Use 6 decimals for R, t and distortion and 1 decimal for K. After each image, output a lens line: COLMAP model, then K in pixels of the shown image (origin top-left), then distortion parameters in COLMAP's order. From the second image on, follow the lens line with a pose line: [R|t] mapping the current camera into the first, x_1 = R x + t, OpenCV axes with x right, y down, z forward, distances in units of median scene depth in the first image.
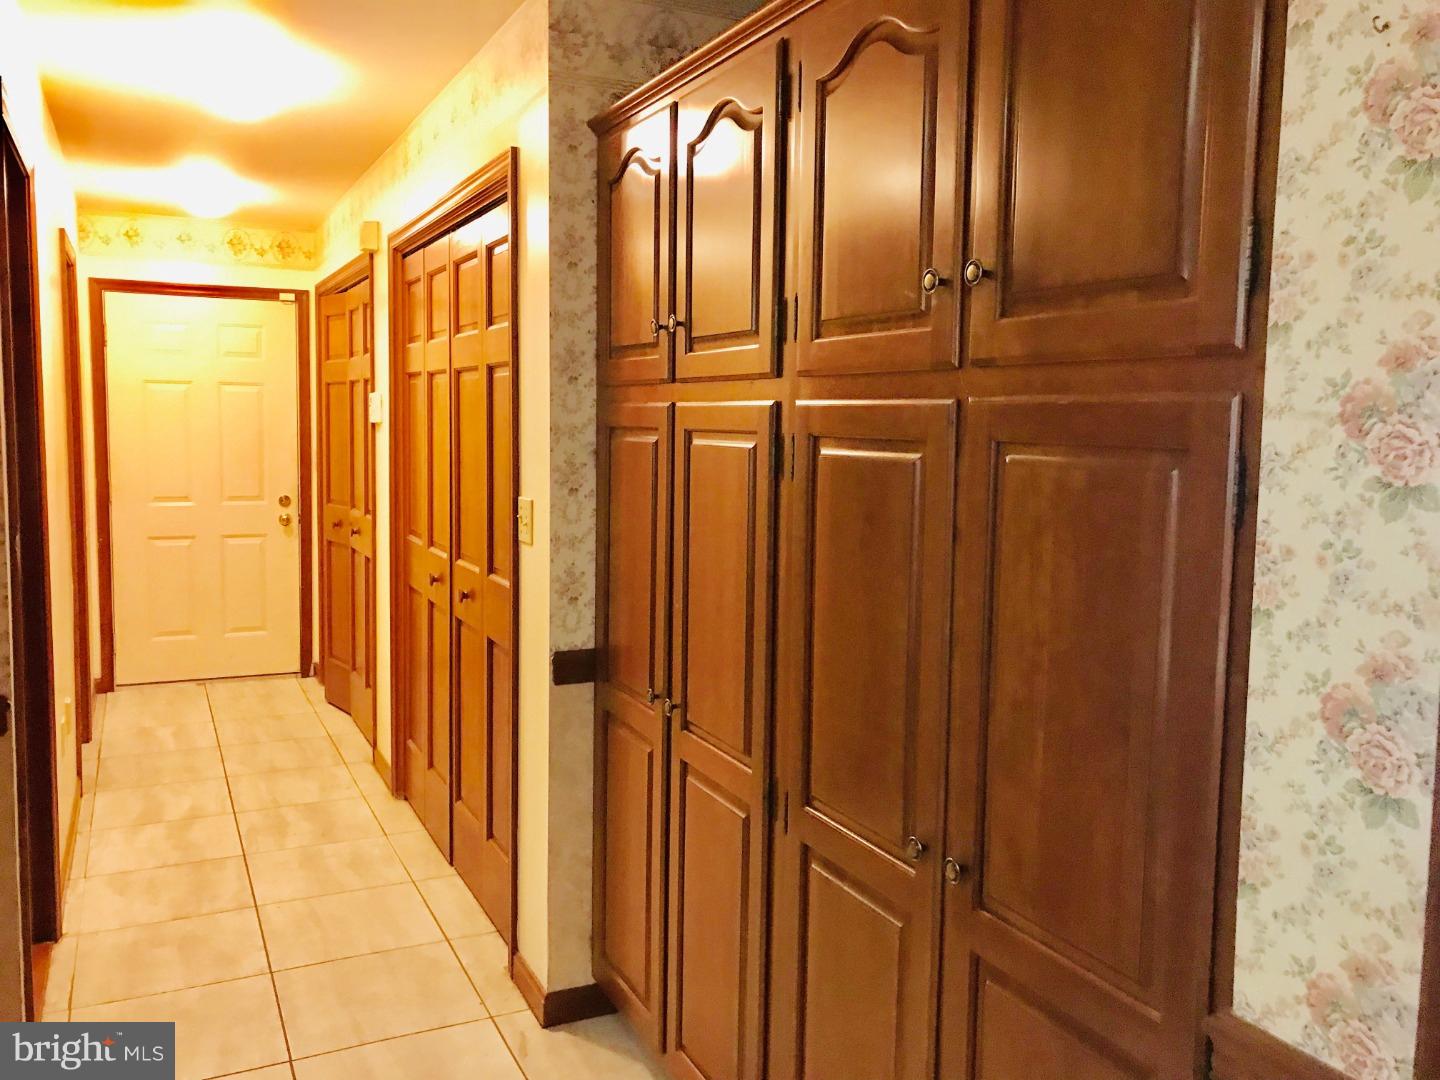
lens RADIAL K [[1160.8, 0, 711.4], [0, 1160.8, 522.0], [0, 0, 1]] dist [0.013506, -0.005917]
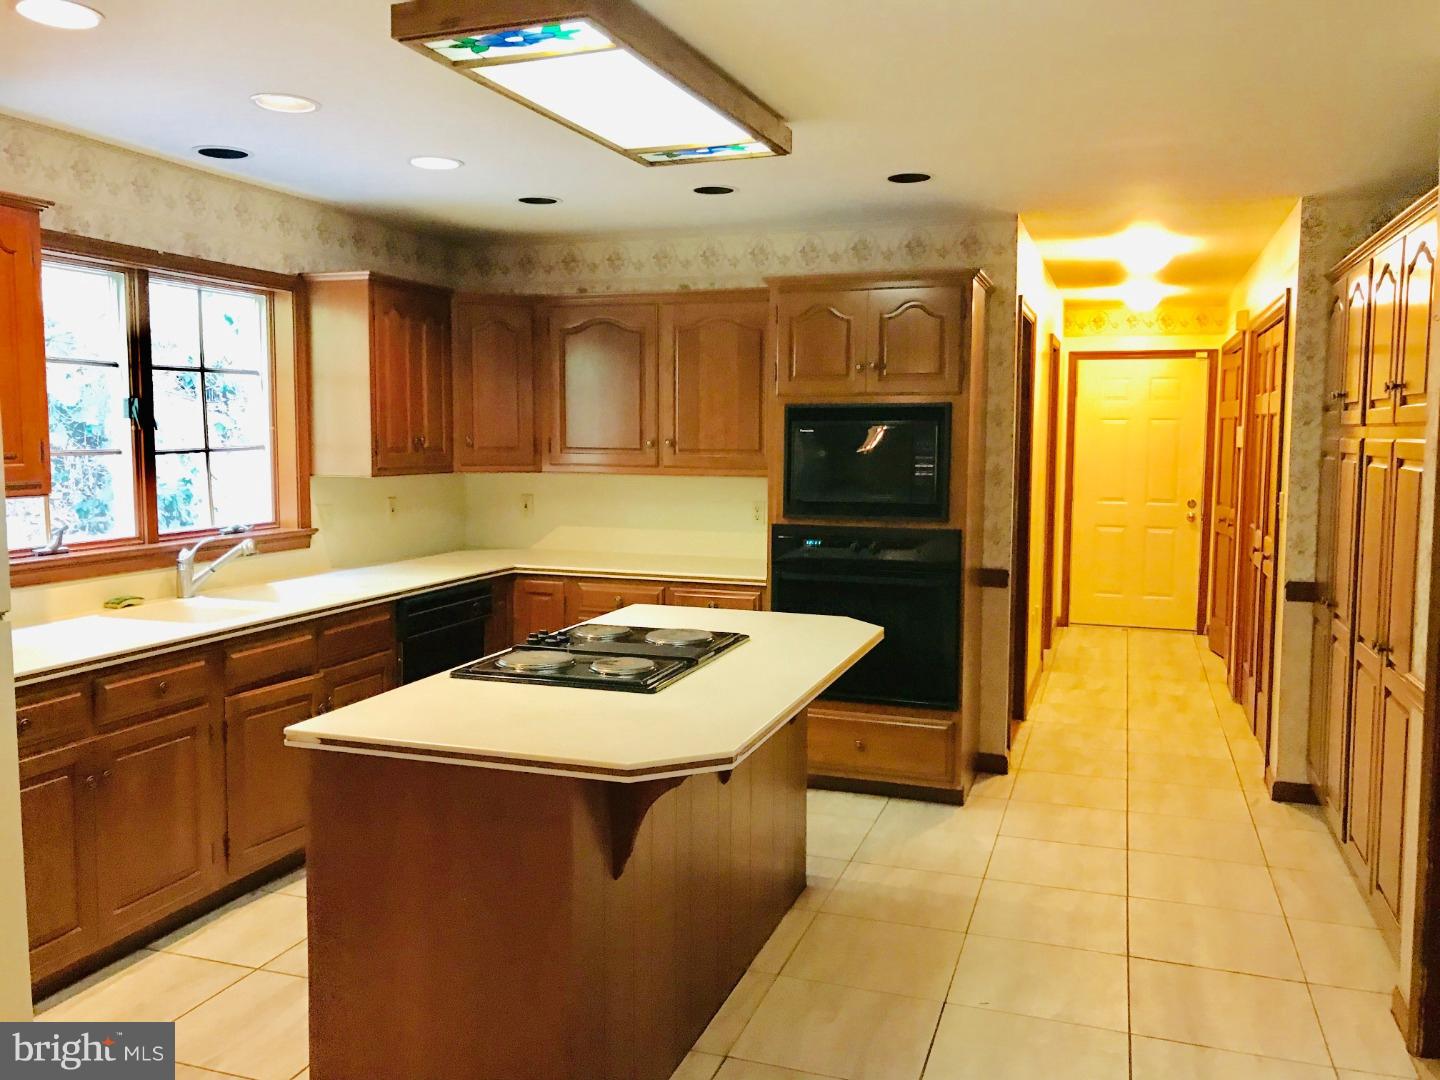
lens RADIAL K [[1160.8, 0, 711.4], [0, 1160.8, 522.0], [0, 0, 1]] dist [0.013506, -0.005917]
pose [[0.698636, 0.045750, -0.714013, 0.301433], [-0.058131, 0.998284, 0.007085, 0.037099], [0.713112, 0.036556, 0.700096, -0.501007]]
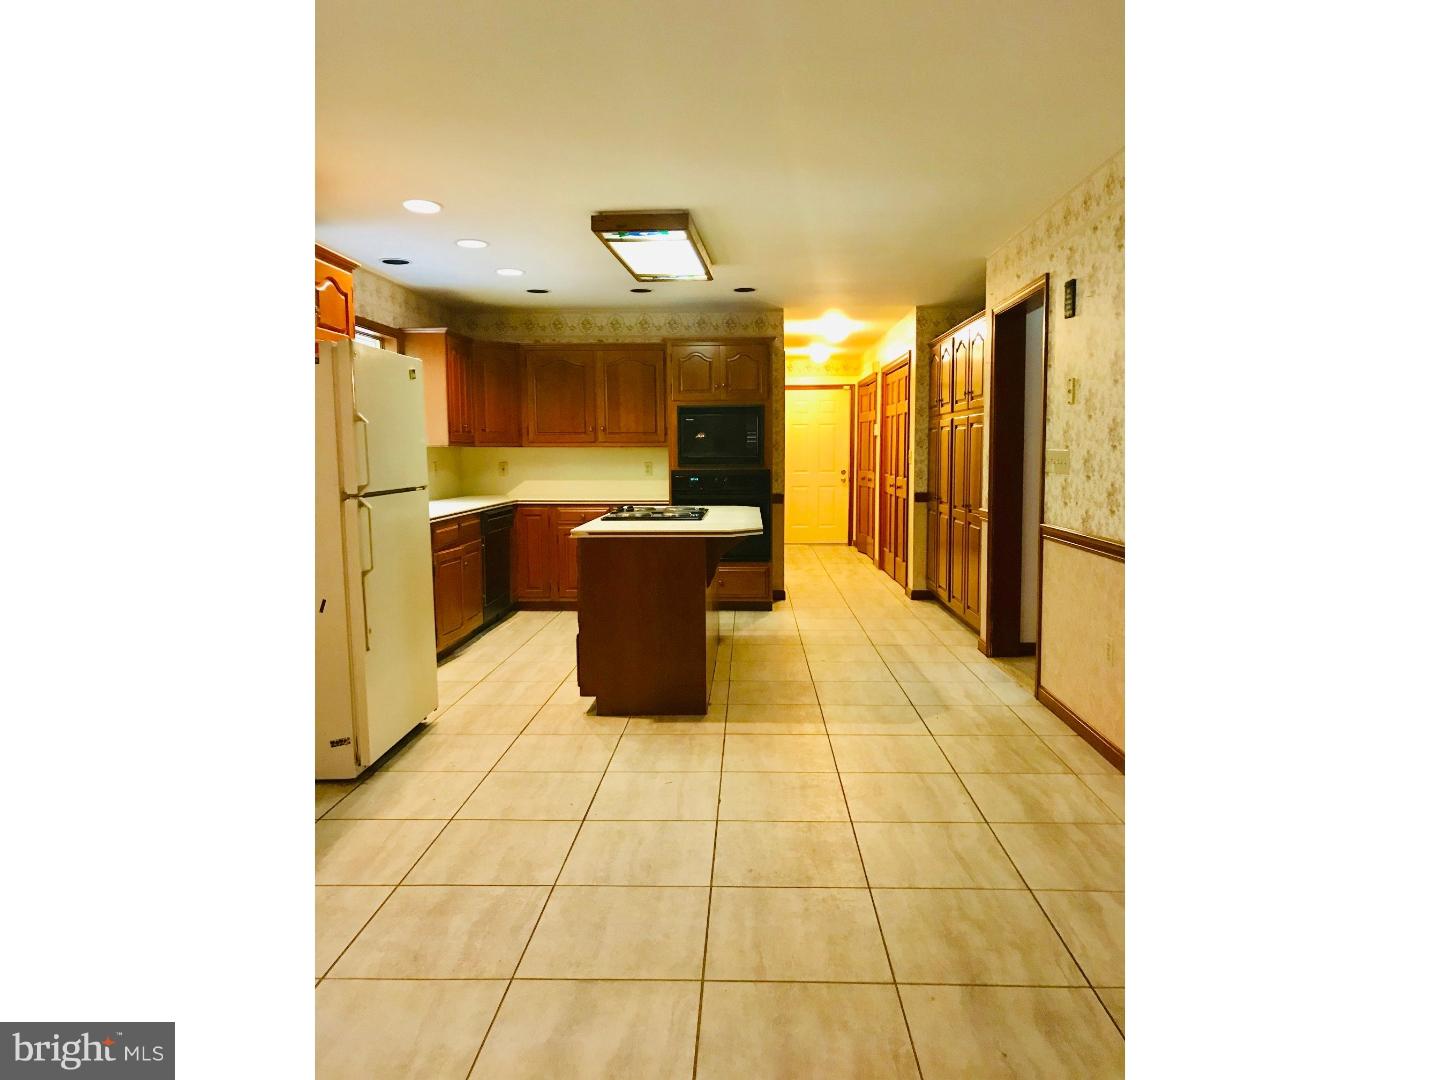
lens RADIAL K [[875.1, 0, 720.0], [0, 875.1, 540.0], [0, 0, 1]] dist [0.004311, -0.000067]
pose [[0.882949, 0.027025, -0.468691, 0.364530], [-0.022126, 0.999628, 0.015957, 0.138548], [0.468948, -0.003719, 0.883218, -1.008650]]
